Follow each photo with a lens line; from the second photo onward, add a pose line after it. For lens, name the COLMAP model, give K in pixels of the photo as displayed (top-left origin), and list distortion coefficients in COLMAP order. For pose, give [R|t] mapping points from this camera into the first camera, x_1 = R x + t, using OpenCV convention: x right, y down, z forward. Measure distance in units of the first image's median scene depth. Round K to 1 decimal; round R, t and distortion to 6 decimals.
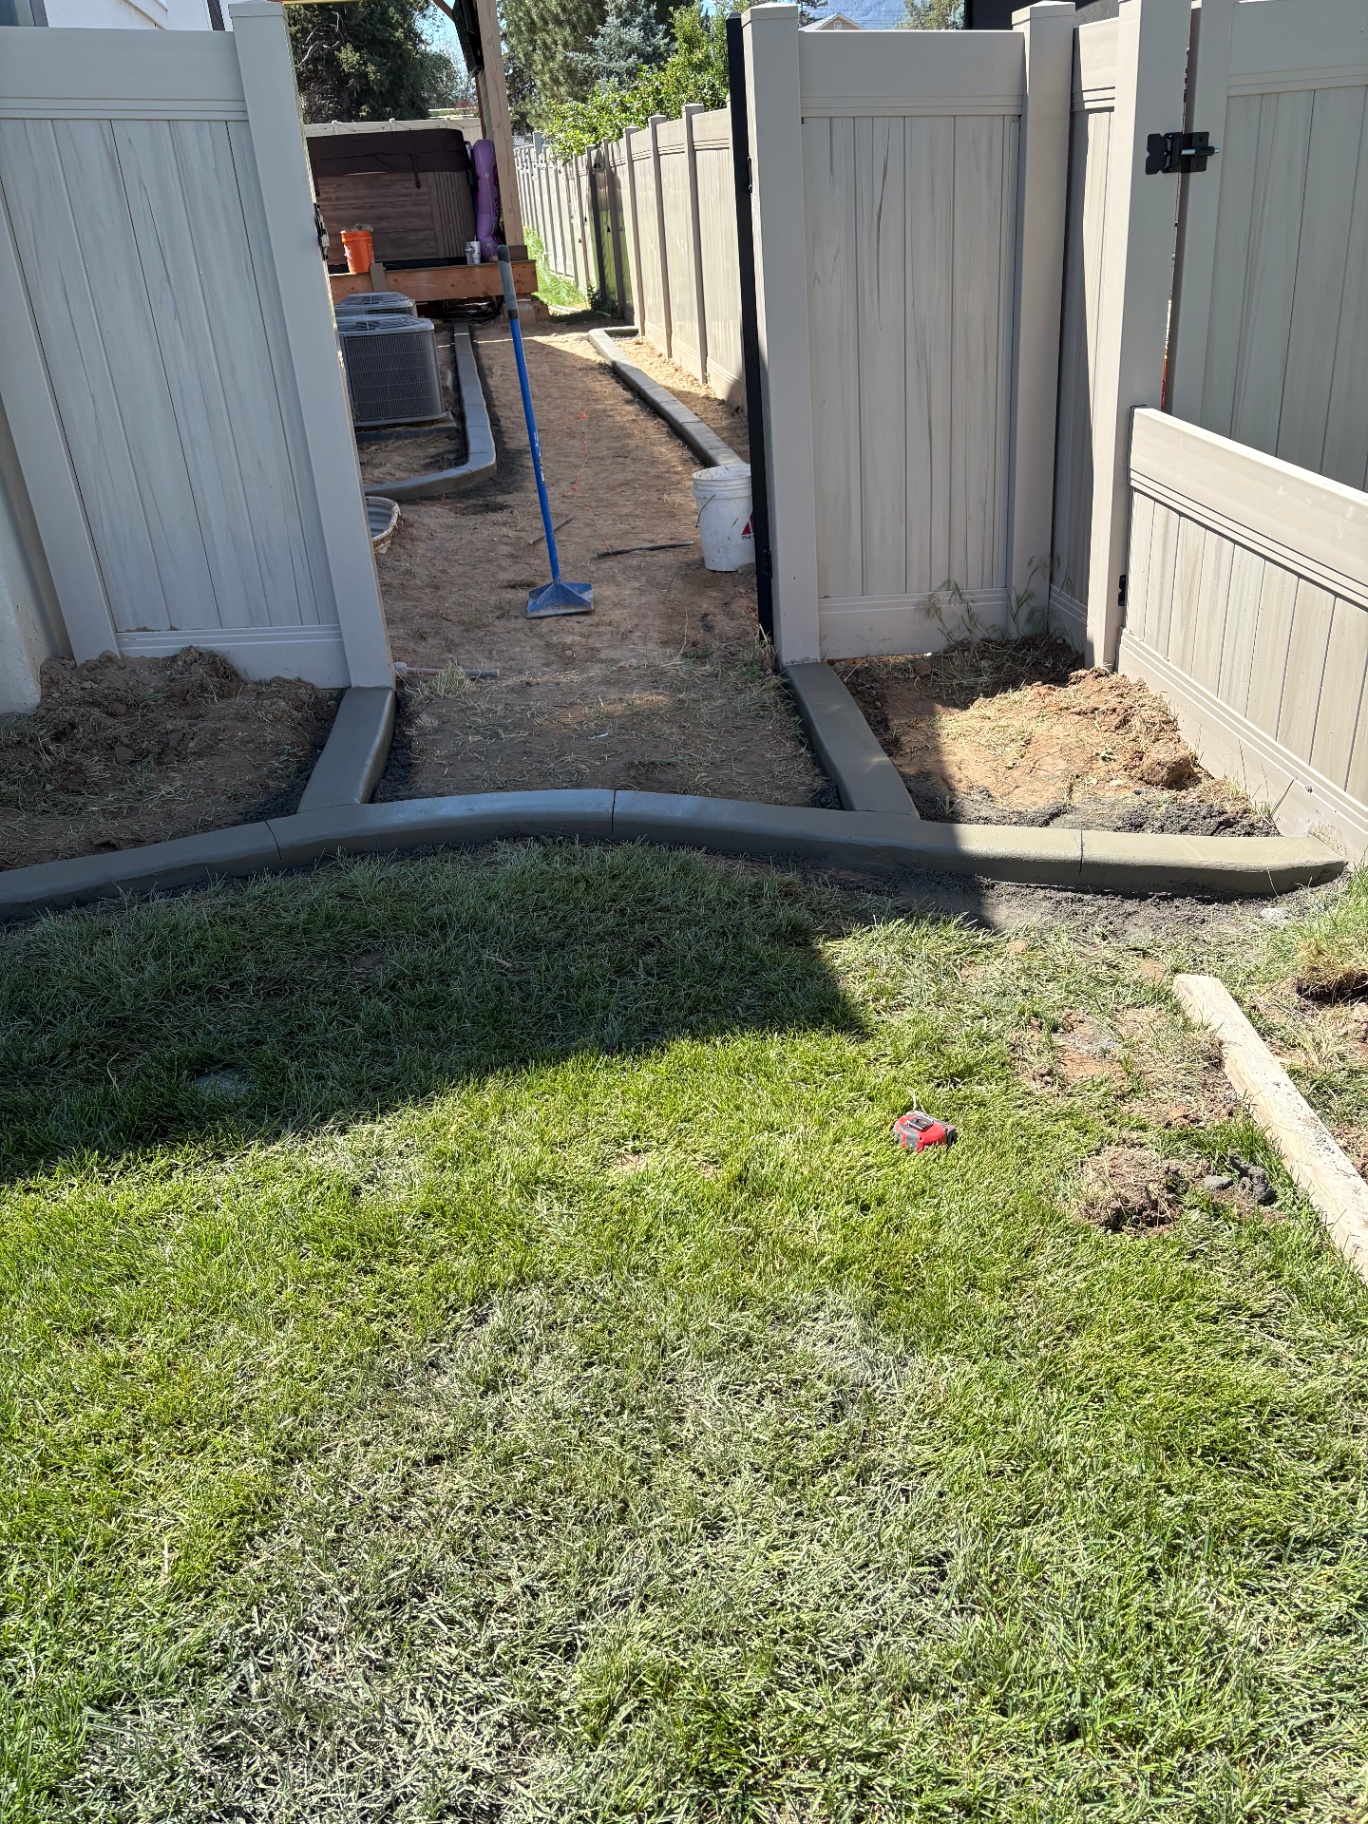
lens RADIAL K [[1418.7, 0, 686.1], [0, 1418.7, 920.7], [0, 0, 1]] dist [0.033281, 0.003874]
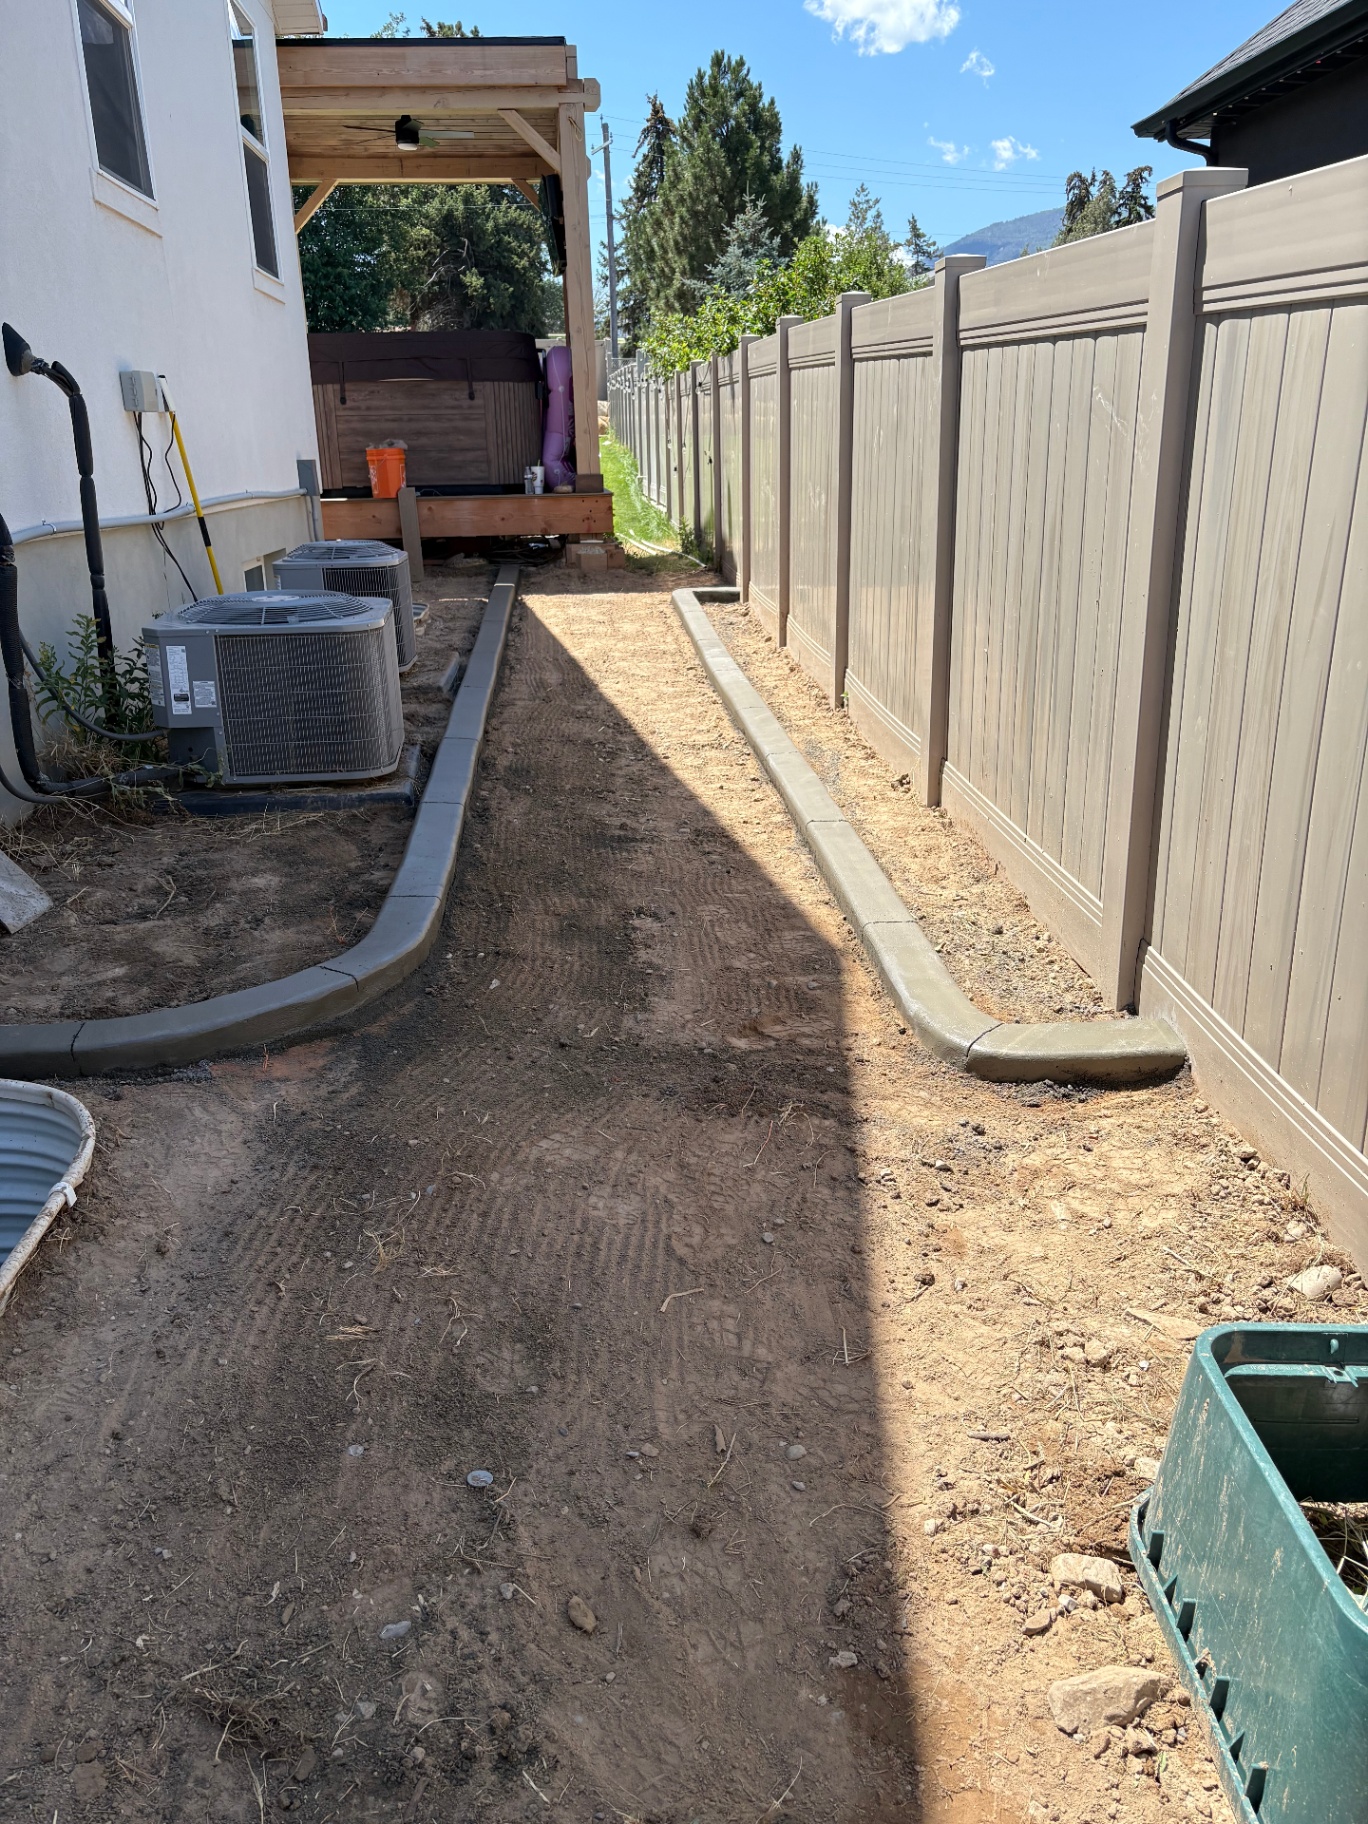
lens RADIAL K [[1418.7, 0, 684.7], [0, 1418.7, 900.8], [0, 0, 1]] dist [0.033281, 0.003874]
pose [[0.996381, 0.067770, -0.051303, -0.010929], [-0.074399, 0.987234, -0.140832, -0.125097], [0.041103, 0.144139, 0.988703, 0.245262]]
